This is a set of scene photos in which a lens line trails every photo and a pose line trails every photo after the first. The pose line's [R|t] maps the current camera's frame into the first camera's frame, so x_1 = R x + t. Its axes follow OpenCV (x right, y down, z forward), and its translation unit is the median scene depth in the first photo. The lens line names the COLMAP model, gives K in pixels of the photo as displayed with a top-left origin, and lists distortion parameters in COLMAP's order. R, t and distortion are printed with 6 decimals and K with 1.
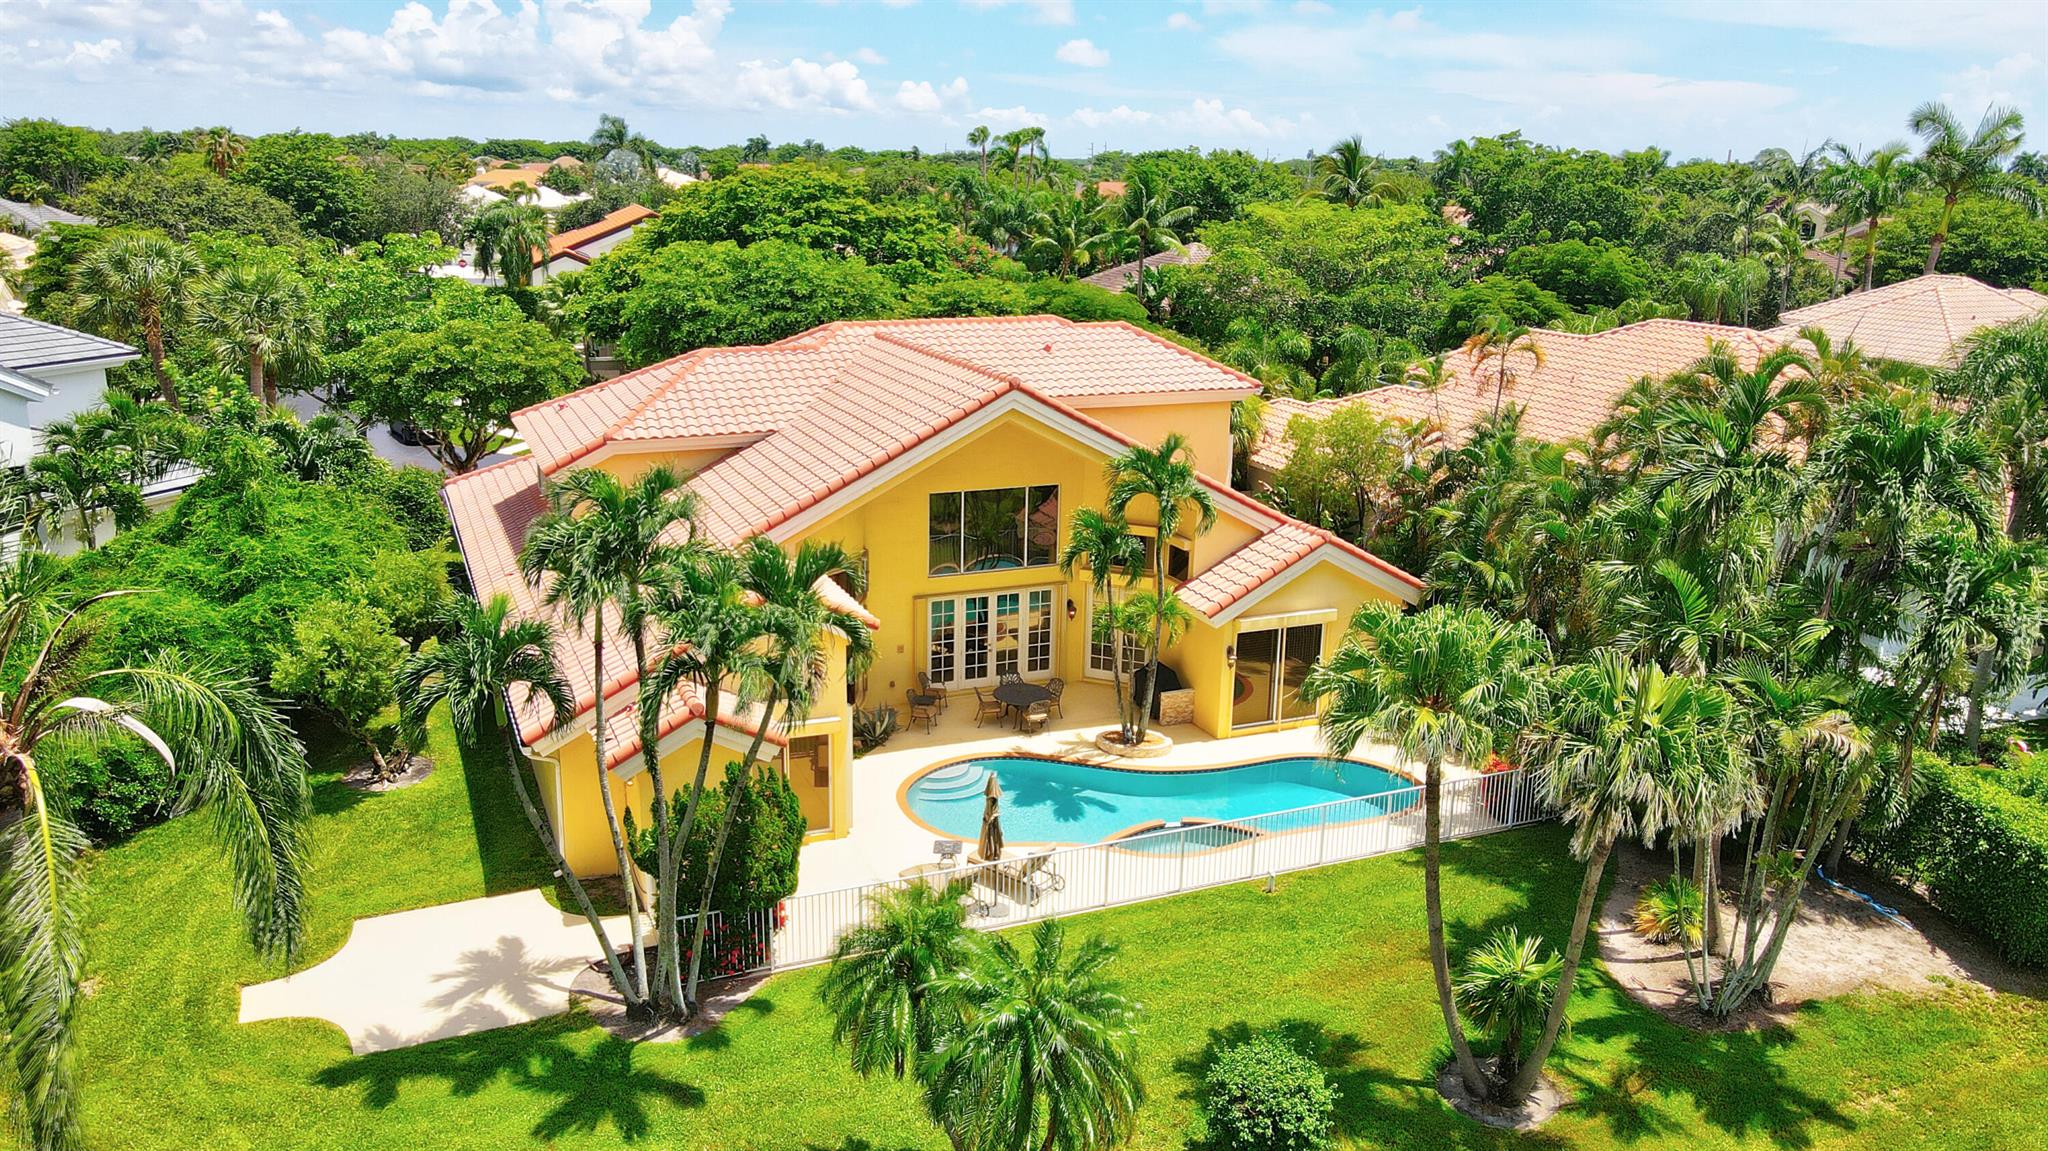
lens RADIAL K [[1513.7, 0, 1024.0], [0, 1513.7, 575.5], [0, 0, 1]] dist [0.003425, 0.001161]
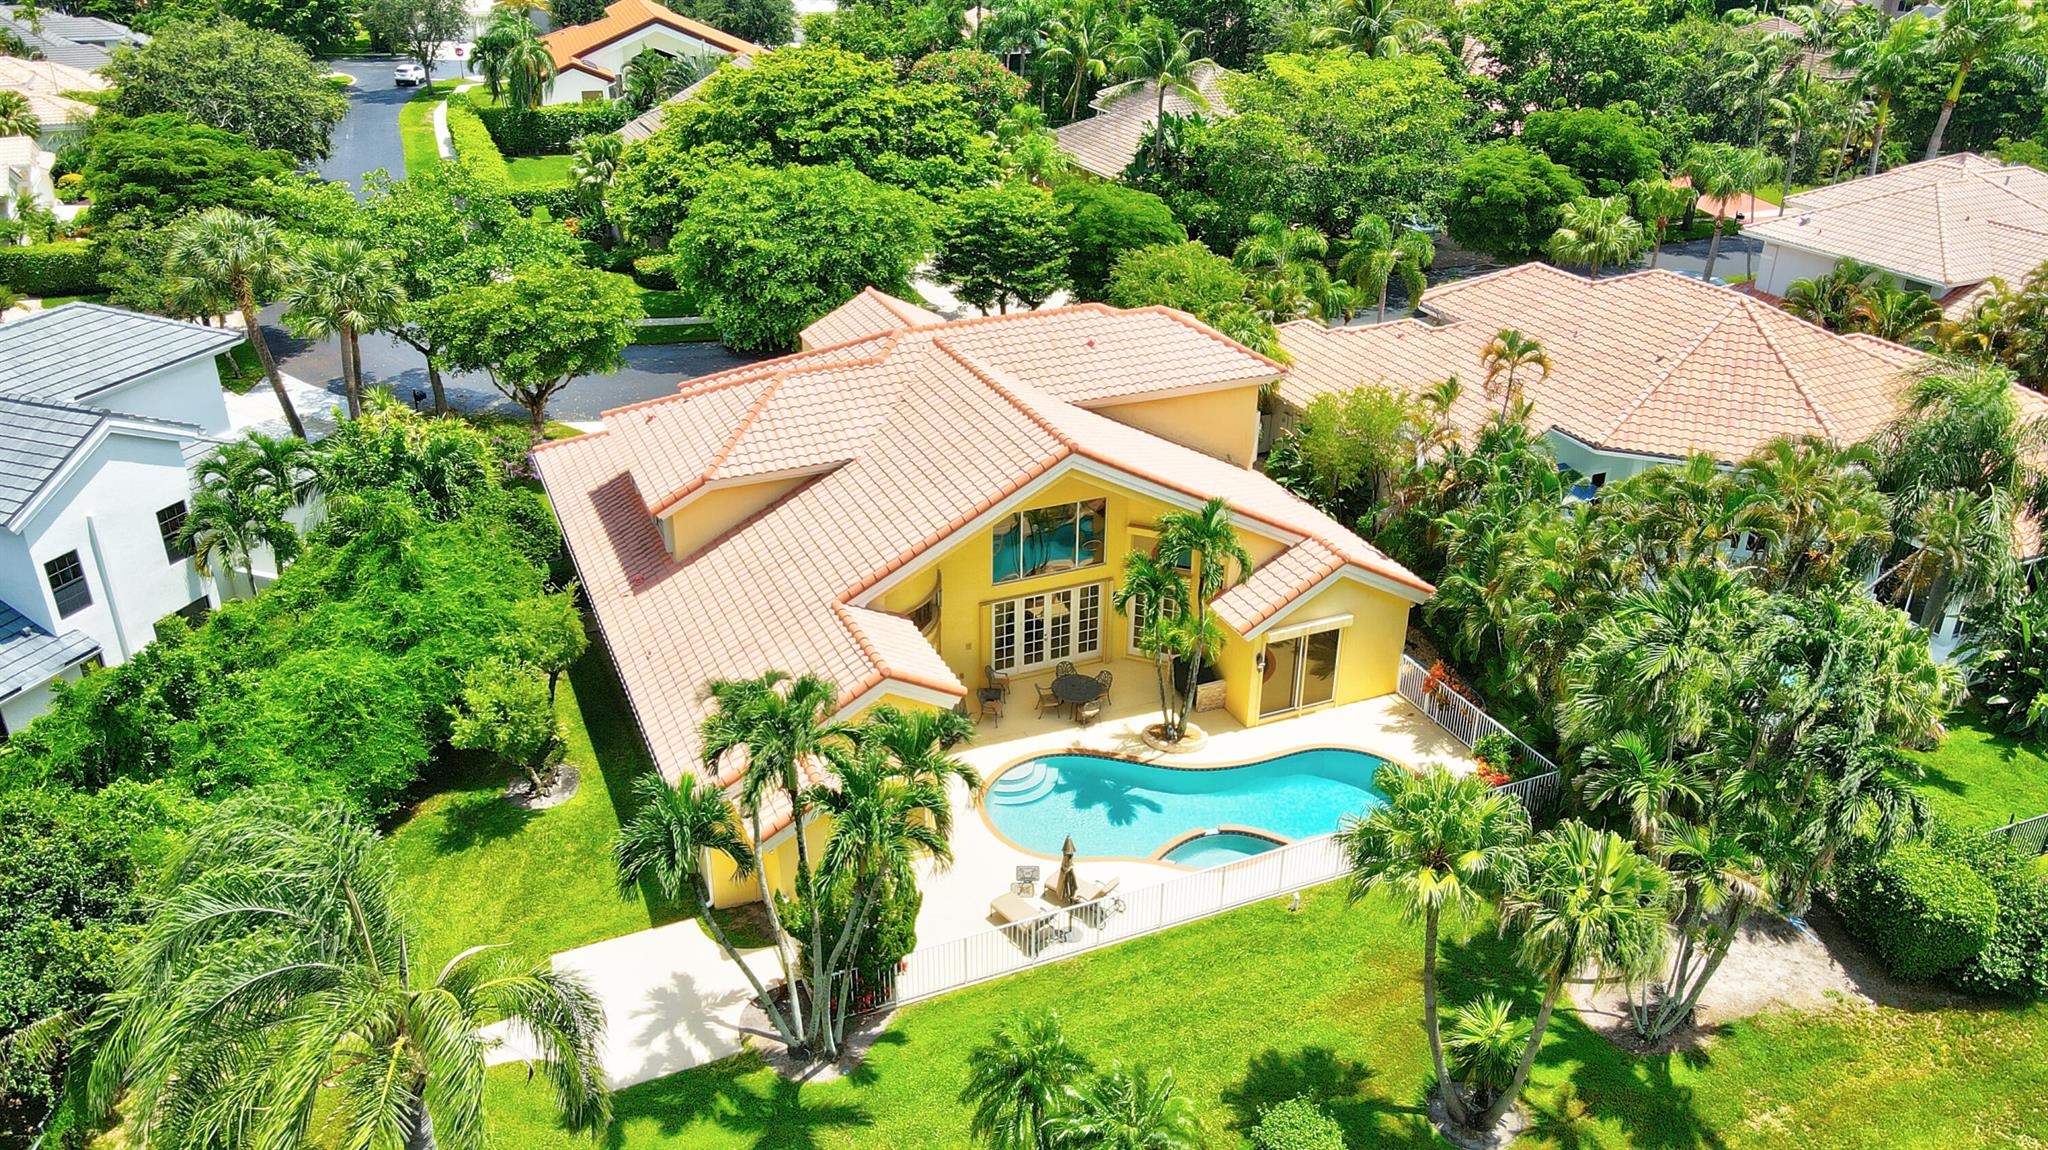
lens RADIAL K [[1515.5, 0, 1024.0], [0, 1515.5, 575.0], [0, 0, 1]] dist [-0.016830, 0.038437]
pose [[0.999909, -0.013354, -0.001657, -0.042079], [0.013429, 0.982408, 0.186266, -0.244150], [-0.000860, -0.186272, 0.982498, -0.122518]]
